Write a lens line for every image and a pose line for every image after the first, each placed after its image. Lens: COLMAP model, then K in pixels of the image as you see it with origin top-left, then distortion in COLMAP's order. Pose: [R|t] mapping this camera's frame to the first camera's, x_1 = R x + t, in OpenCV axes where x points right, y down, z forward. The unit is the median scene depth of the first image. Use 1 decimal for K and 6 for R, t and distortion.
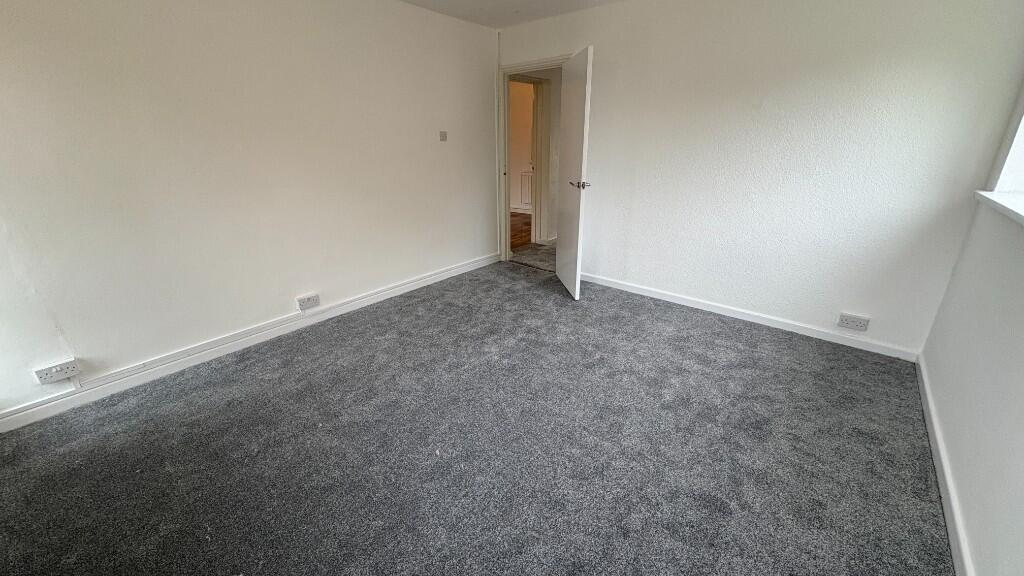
lens RADIAL K [[406.1, 0, 512.9], [0, 406.1, 289.0], [0, 0, 1]] dist [0.001177, -0.000079]
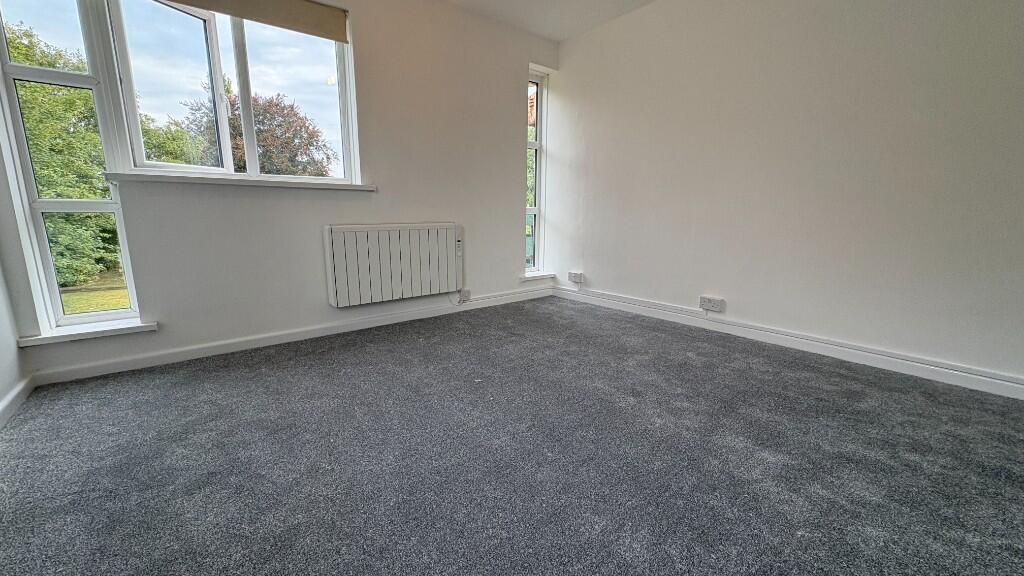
lens RADIAL K [[406.1, 0, 514.4], [0, 406.1, 288.0], [0, 0, 1]] dist [0.001177, -0.000079]
pose [[-0.204345, 0.195707, -0.959136, 0.501256], [-0.337326, 0.905720, 0.256676, -0.092097], [0.918942, 0.375992, -0.119062, 0.673285]]
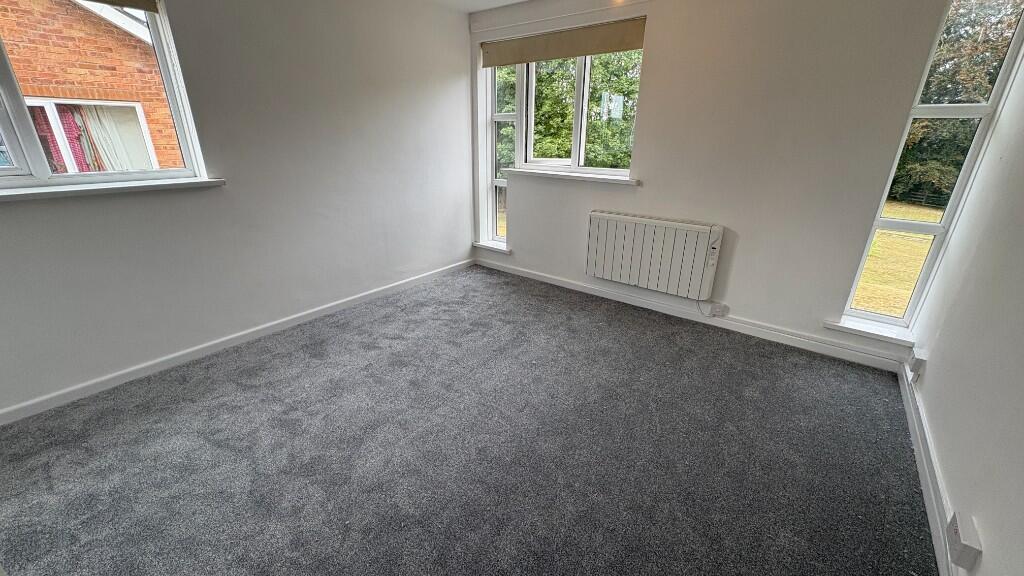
lens RADIAL K [[406.1, 0, 512.0], [0, 406.1, 287.0], [0, 0, 1]] dist [0.001177, -0.000079]
pose [[-0.999557, 0.007830, -0.028711, 0.003933], [-0.012753, 0.758972, 0.650998, -0.398908], [0.026888, 0.651076, -0.758536, 1.096037]]
